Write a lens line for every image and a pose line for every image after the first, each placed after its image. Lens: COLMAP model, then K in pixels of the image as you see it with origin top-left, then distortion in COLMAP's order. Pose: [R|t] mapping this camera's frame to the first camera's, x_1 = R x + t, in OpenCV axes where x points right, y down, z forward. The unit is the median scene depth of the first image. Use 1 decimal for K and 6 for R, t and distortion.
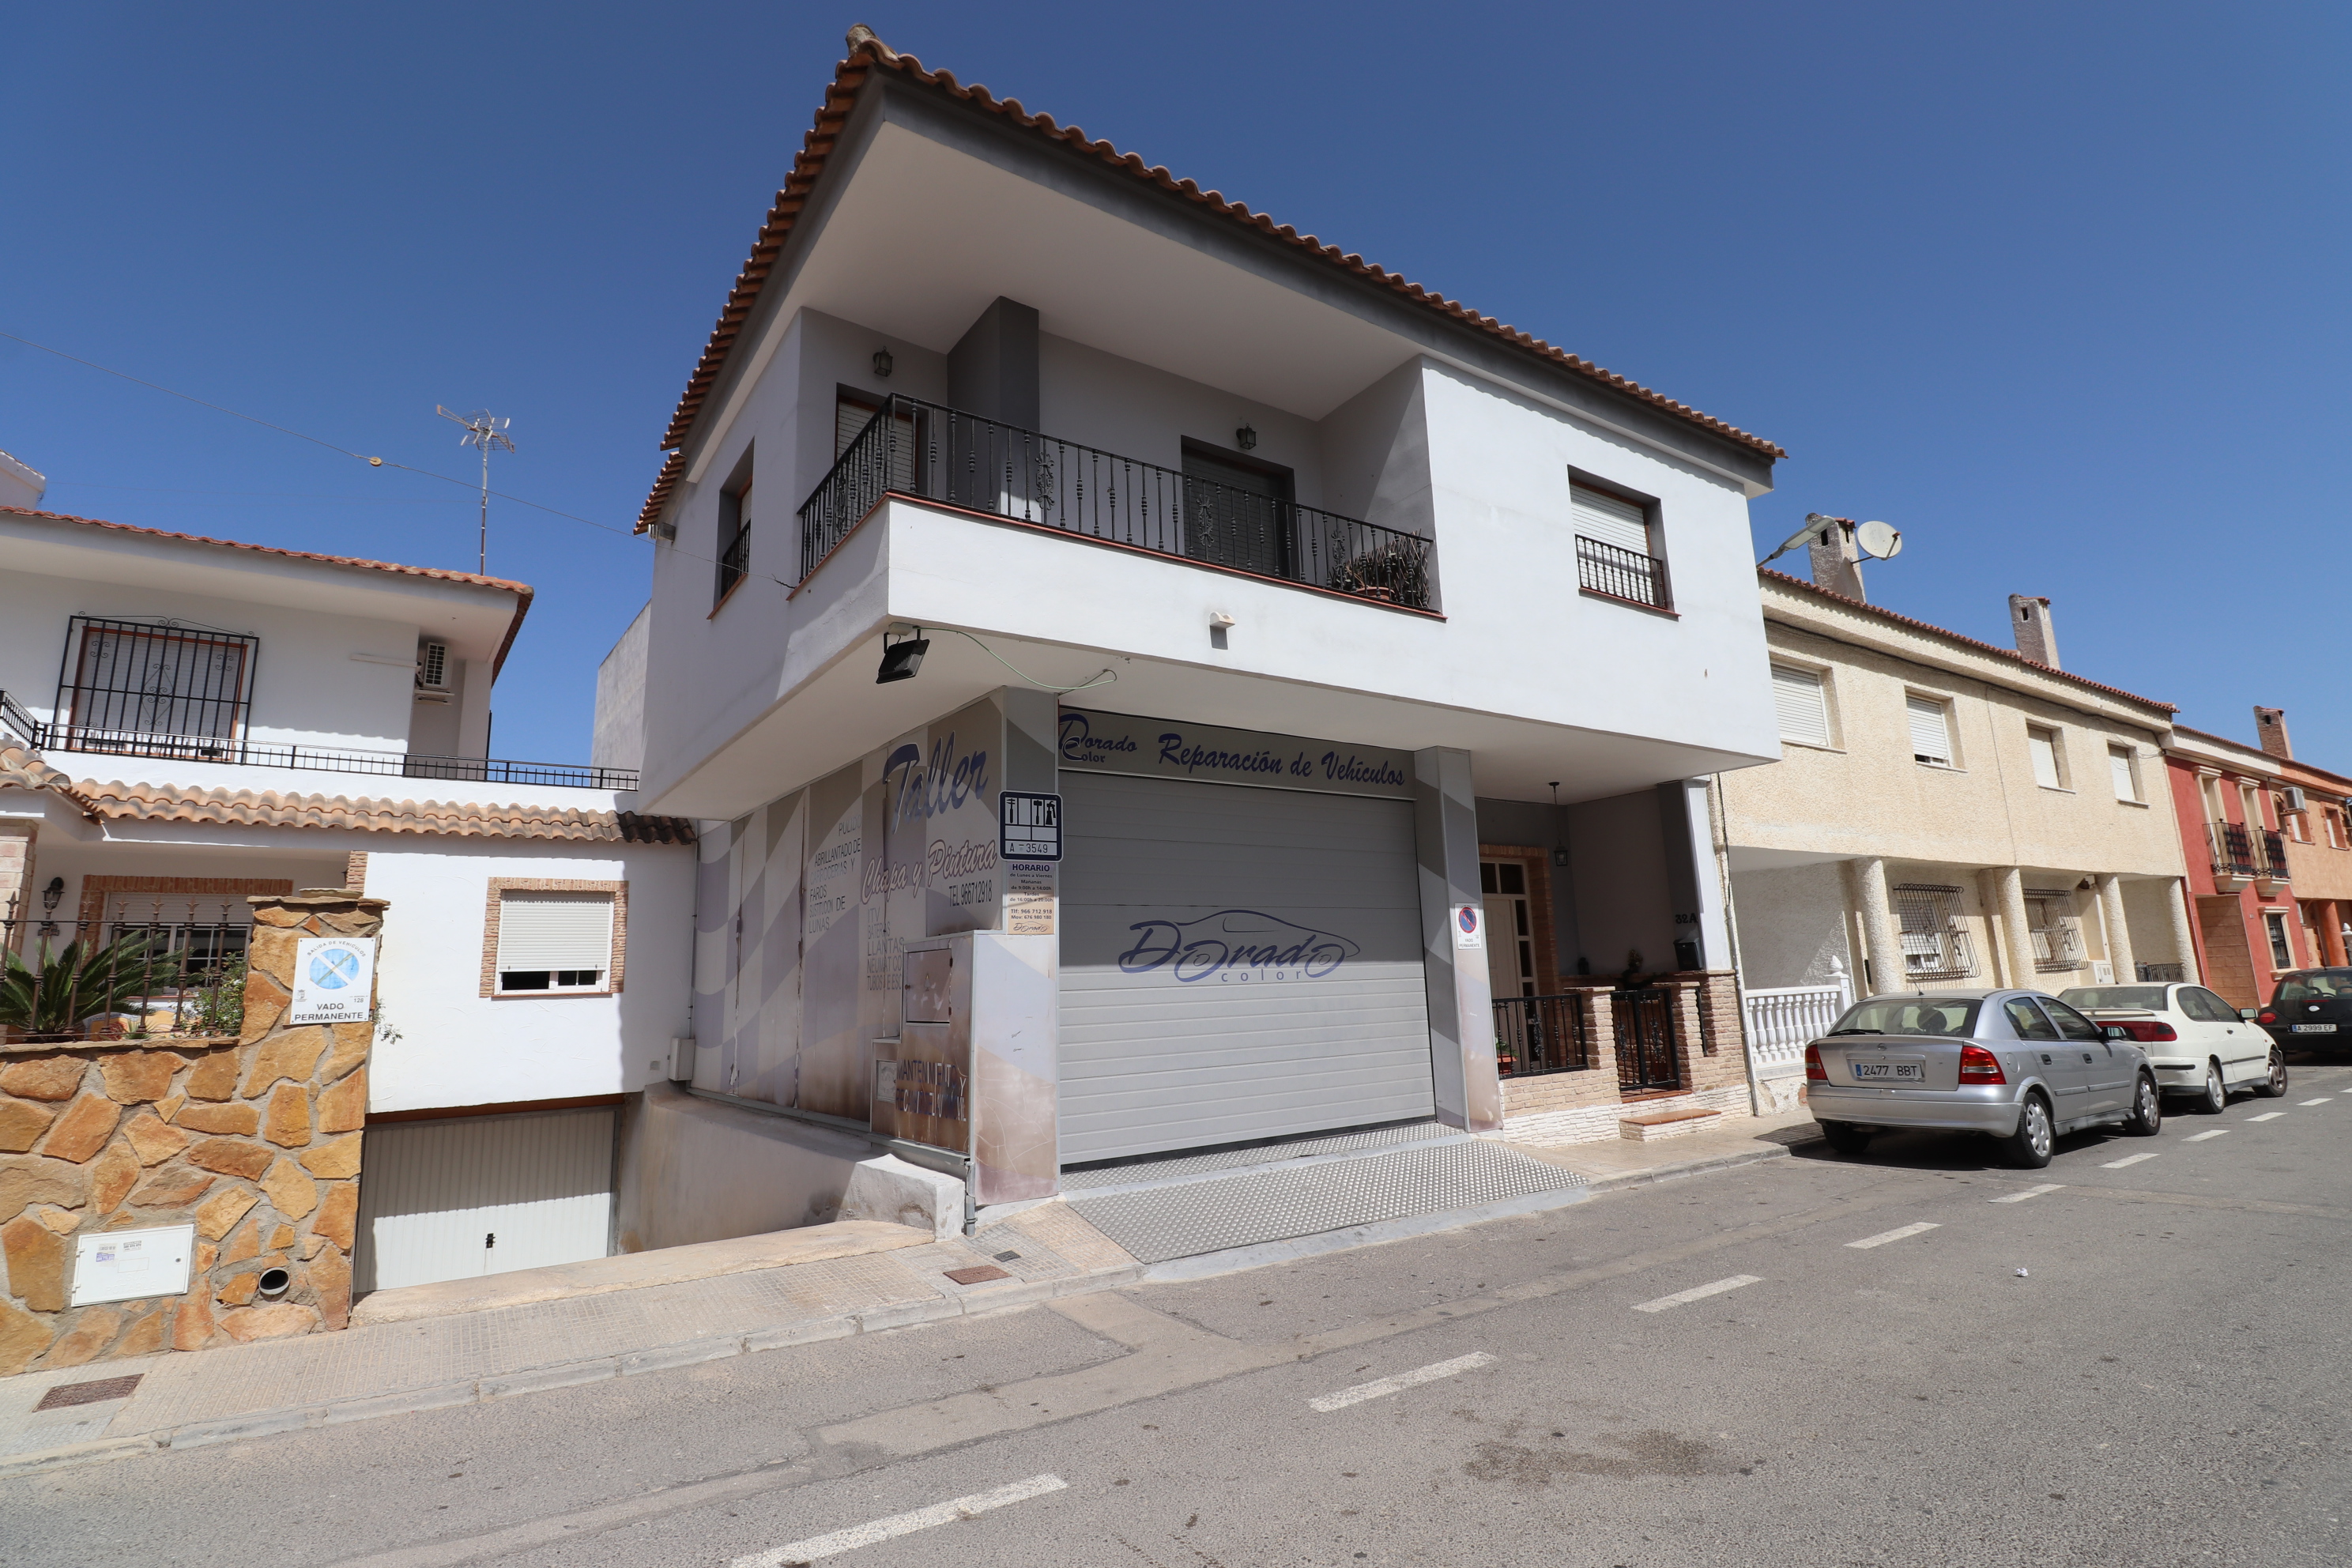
lens RADIAL K [[1103.2, 0, 1218.0], [0, 1103.2, 770.5], [0, 0, 1]] dist [-0.004322, -0.010912]
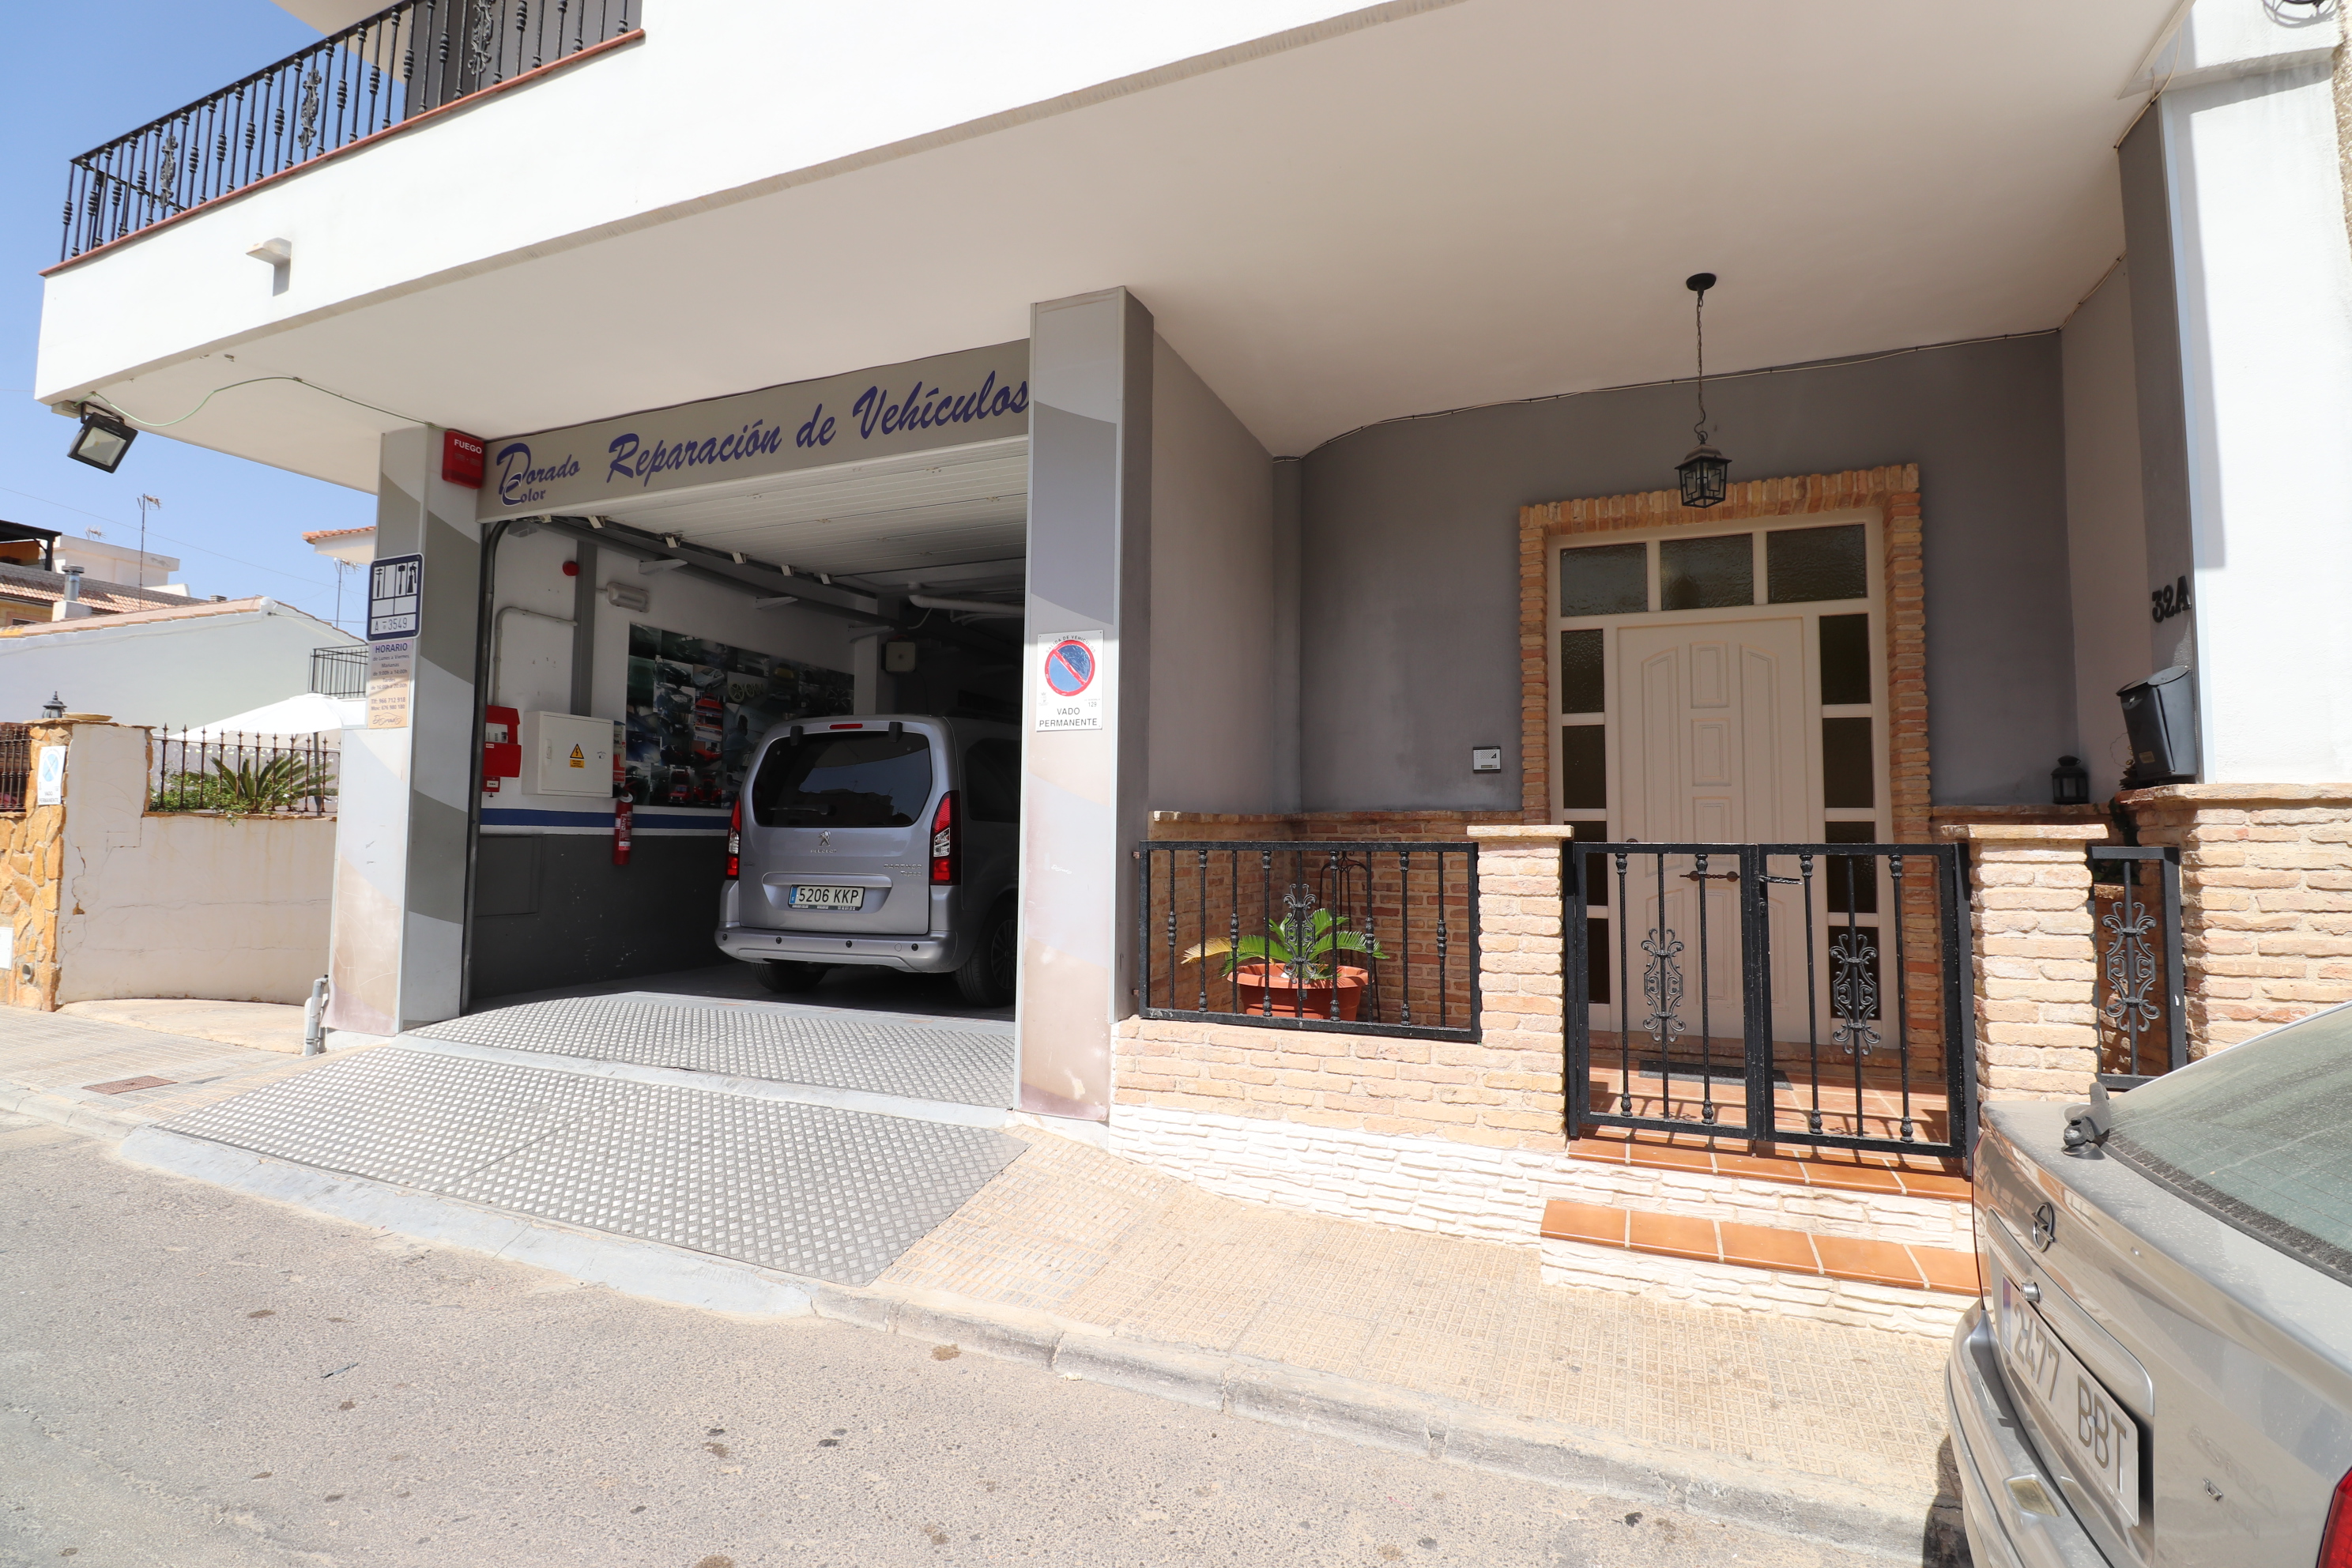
lens RADIAL K [[1103.2, 0, 1190.8], [0, 1103.2, 774.4], [0, 0, 1]] dist [-0.004322, -0.010912]
pose [[0.542068, -0.012426, -0.840242, 0.677129], [0.133658, 0.988437, 0.071610, 0.162914], [0.829637, -0.151123, 0.537461, 0.837118]]
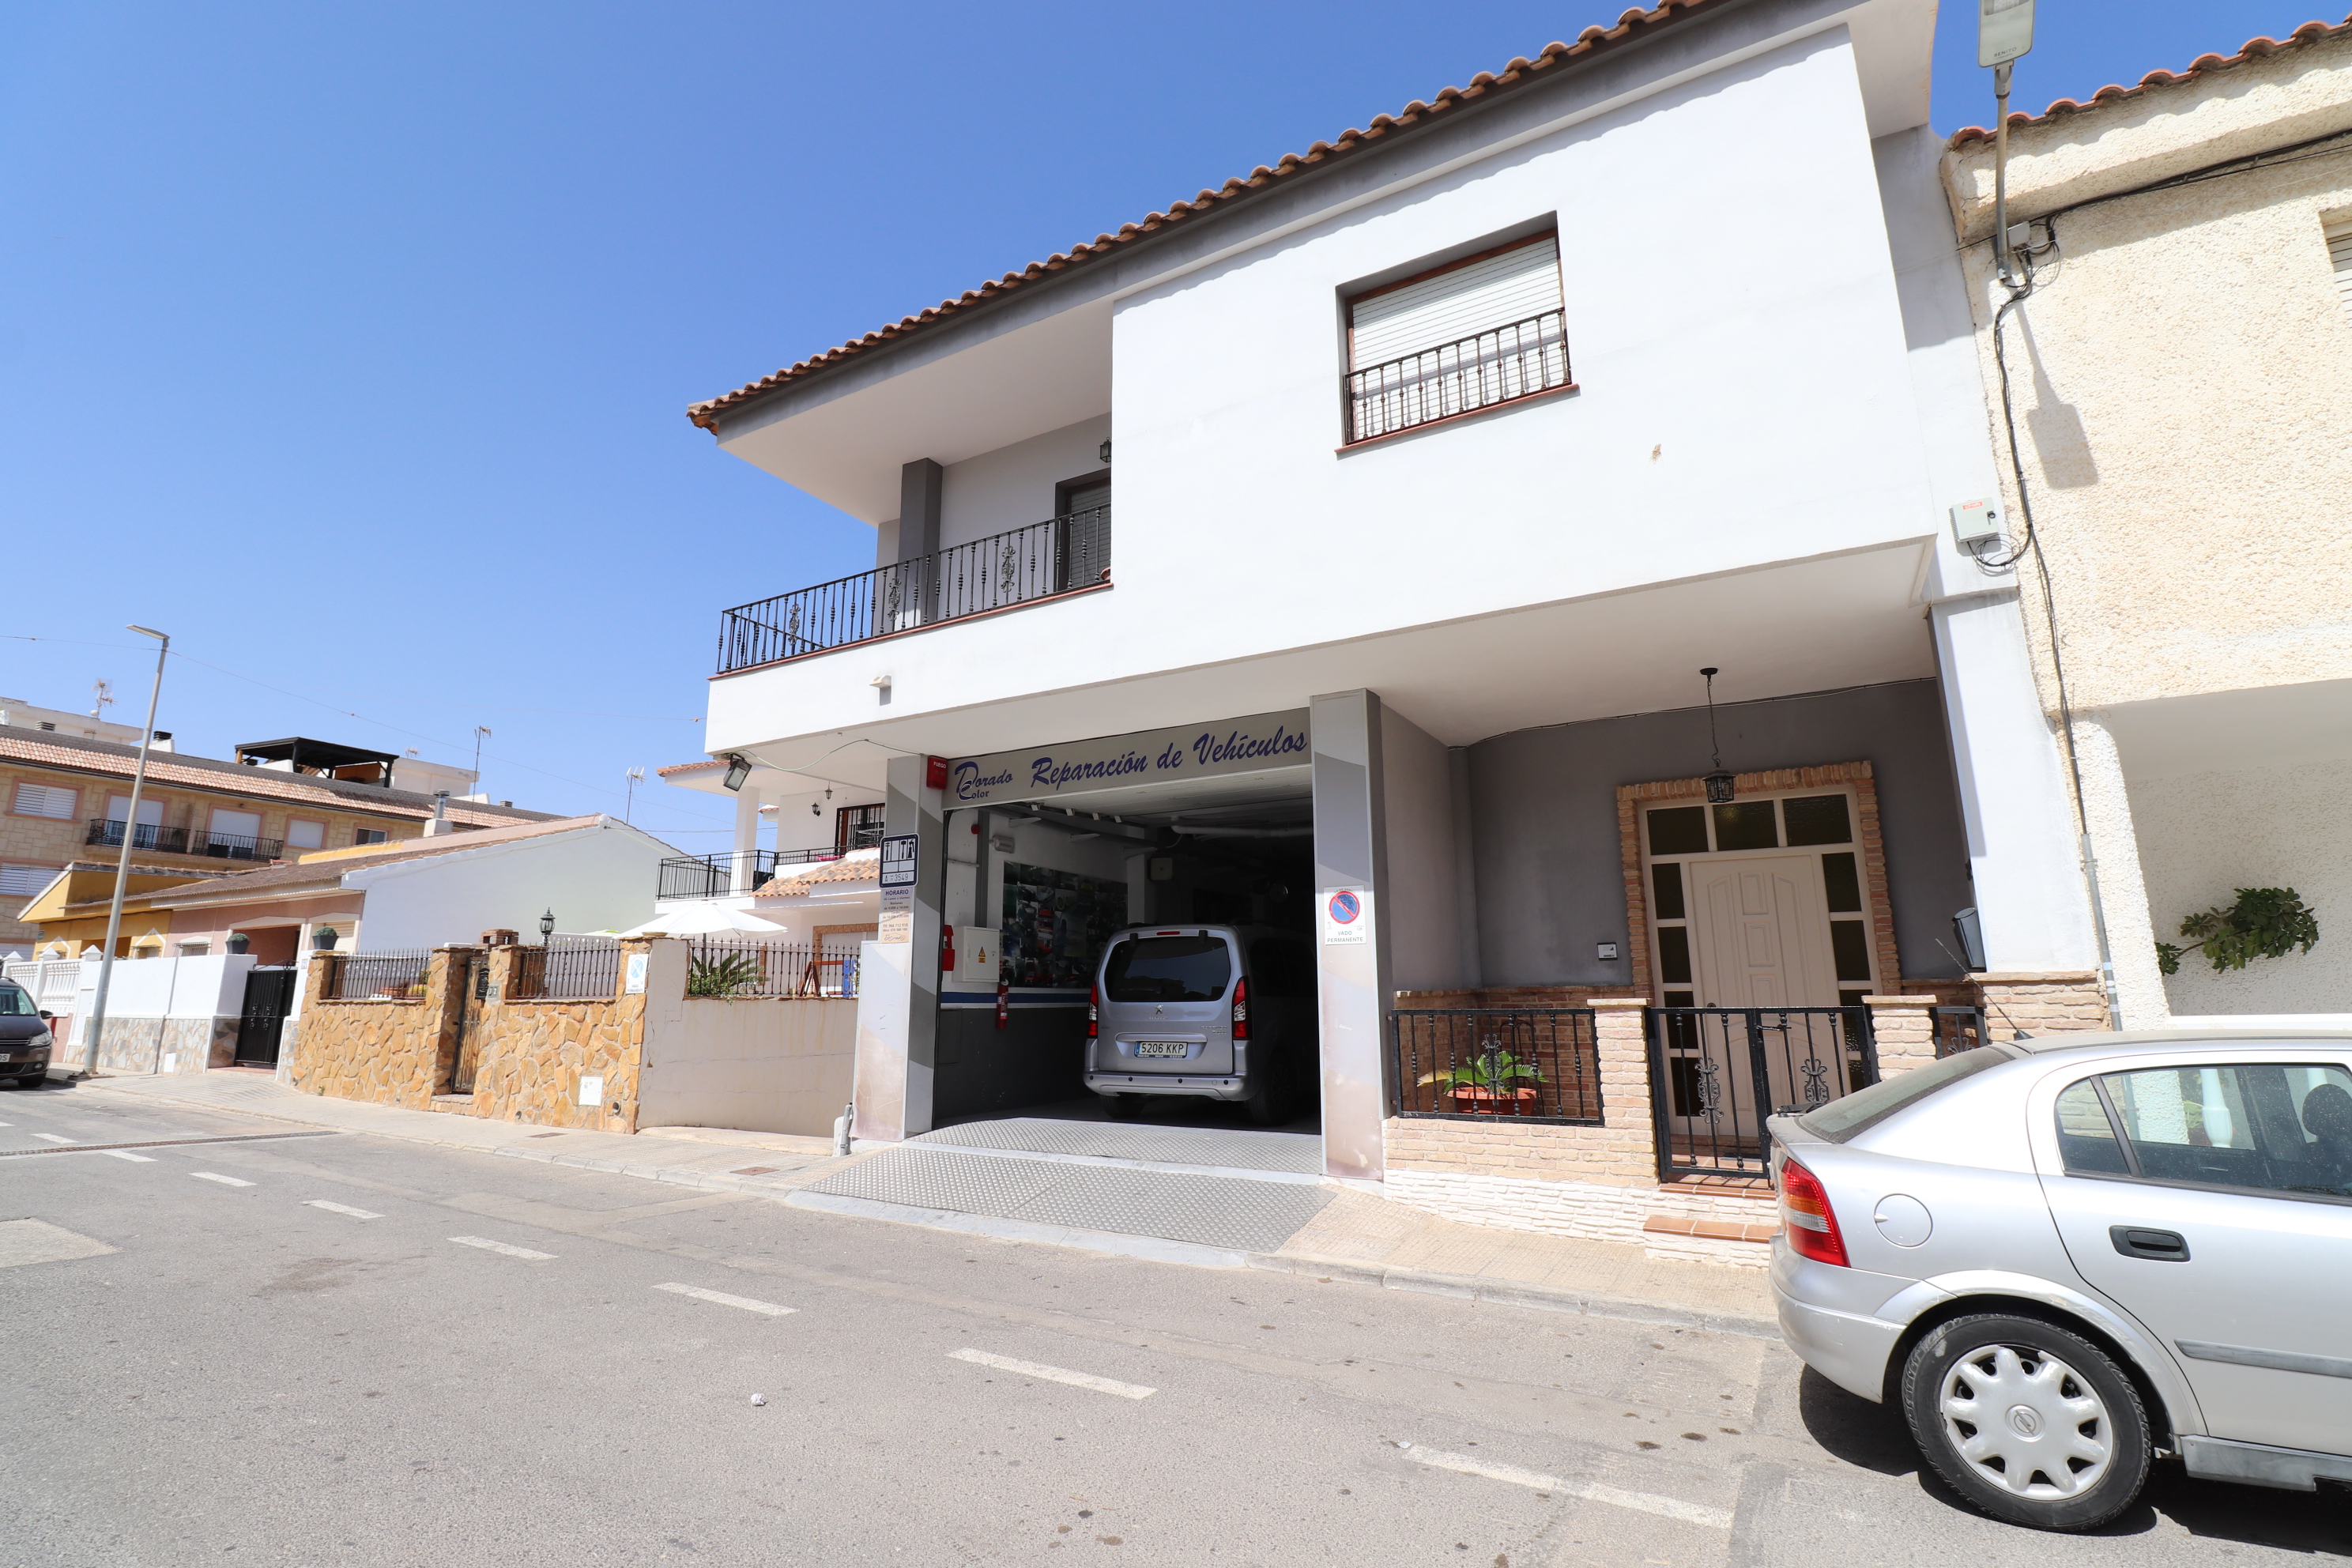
lens RADIAL K [[1103.2, 0, 1183.8], [0, 1103.2, 765.9], [0, 0, 1]] dist [-0.004322, -0.010912]
pose [[0.420465, -0.159815, -0.893123, 0.952960], [0.163365, 0.981612, -0.098740, 0.101419], [0.892480, -0.104389, 0.438841, 0.596750]]
